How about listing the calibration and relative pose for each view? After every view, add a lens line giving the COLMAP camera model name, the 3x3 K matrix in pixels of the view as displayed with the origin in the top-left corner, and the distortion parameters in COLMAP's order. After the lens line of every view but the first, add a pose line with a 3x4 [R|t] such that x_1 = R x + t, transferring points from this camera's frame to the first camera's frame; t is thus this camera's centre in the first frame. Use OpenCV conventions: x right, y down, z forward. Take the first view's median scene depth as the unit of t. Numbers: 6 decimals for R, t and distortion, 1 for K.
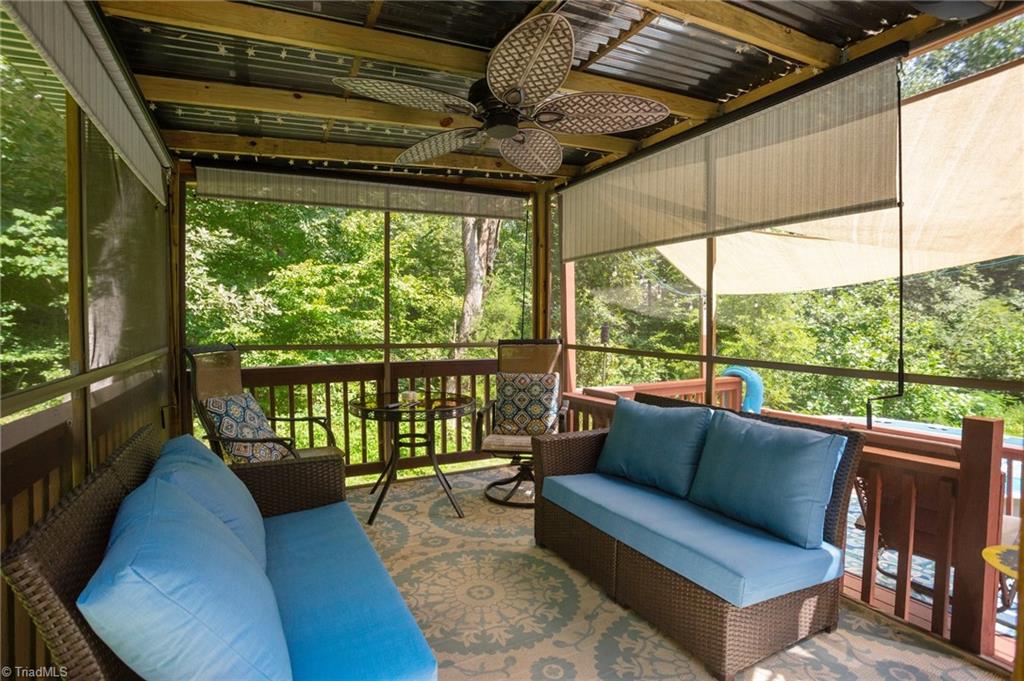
lens RADIAL K [[499.1, 0, 512.0], [0, 499.1, 340.5], [0, 0, 1]] dist [-0.064489, 0.022518]
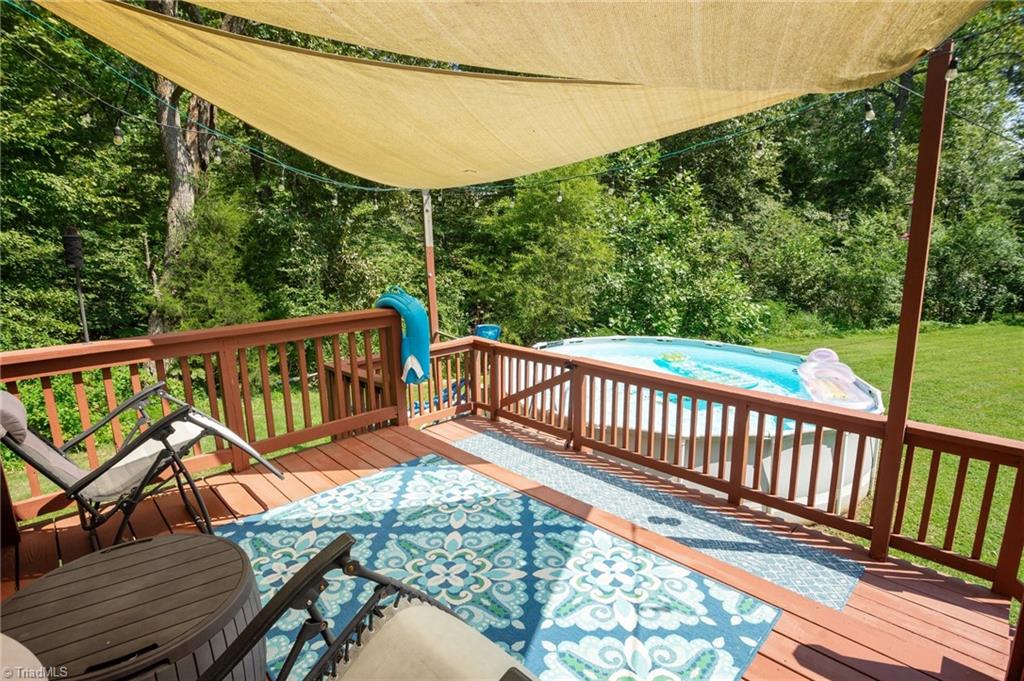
lens RADIAL K [[528.1, 0, 512.0], [0, 528.1, 340.5], [0, 0, 1]] dist [-0.066166, 0.000211]
pose [[0.958815, -0.061862, 0.277211, 0.138994], [0.016638, 0.986550, 0.162611, 0.001086], [-0.283542, -0.151302, 0.946949, 0.089628]]
